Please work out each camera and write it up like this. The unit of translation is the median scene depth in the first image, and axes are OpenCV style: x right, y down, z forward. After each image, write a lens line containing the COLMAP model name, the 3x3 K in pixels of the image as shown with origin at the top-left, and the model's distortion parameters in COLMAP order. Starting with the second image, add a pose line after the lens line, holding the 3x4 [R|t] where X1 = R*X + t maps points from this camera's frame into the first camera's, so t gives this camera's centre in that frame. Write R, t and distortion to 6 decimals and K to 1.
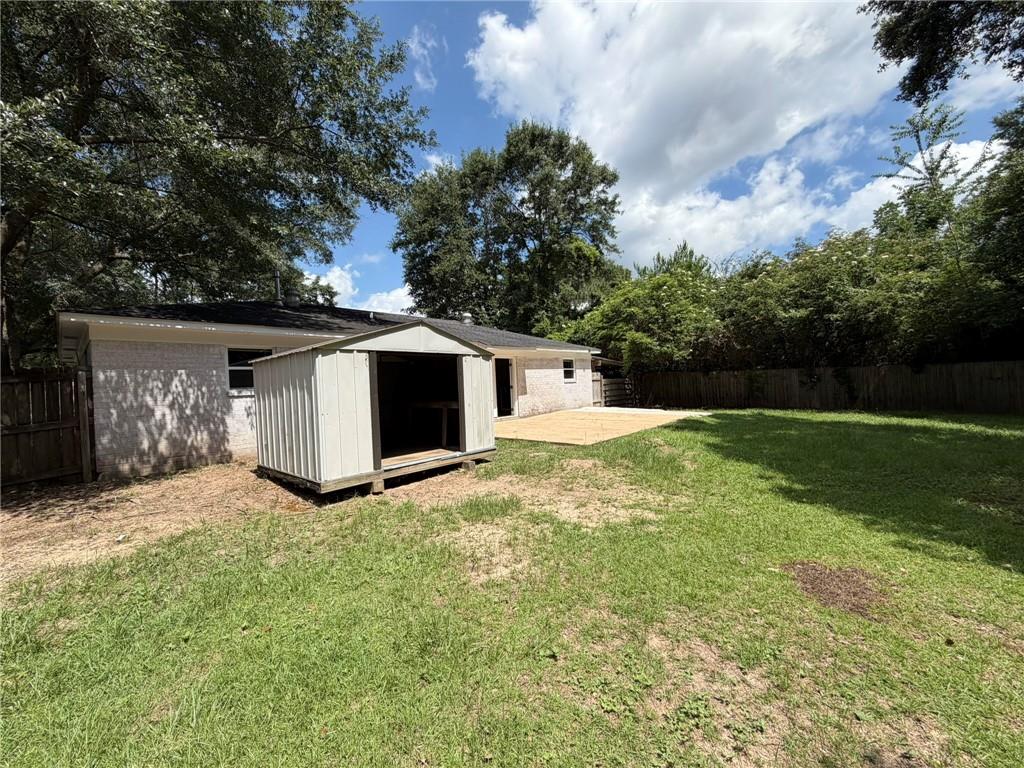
lens RADIAL K [[405.9, 0, 512.0], [0, 405.9, 384.0], [0, 0, 1]] dist [-0.003844, -0.000010]
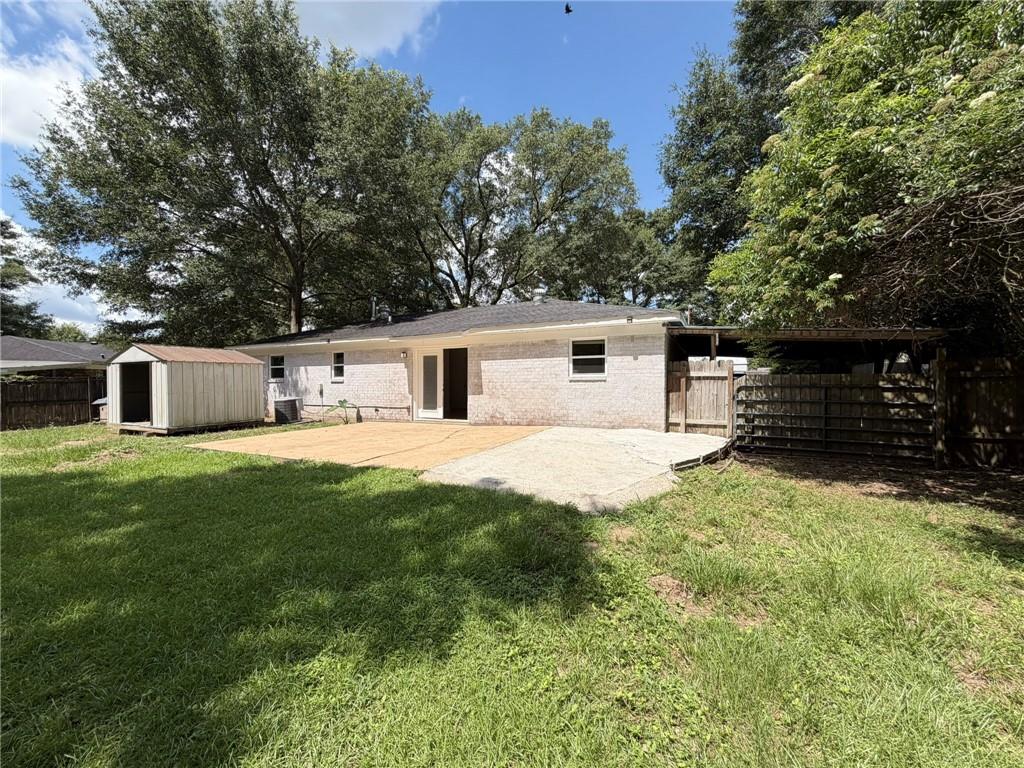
lens RADIAL K [[405.9, 0, 512.0], [0, 405.9, 384.0], [0, 0, 1]] dist [-0.003844, -0.000010]
pose [[0.261561, 0.046609, -0.964061, 0.759578], [-0.003399, 0.998872, 0.047370, -0.028926], [0.965181, -0.009113, 0.261425, 0.854183]]
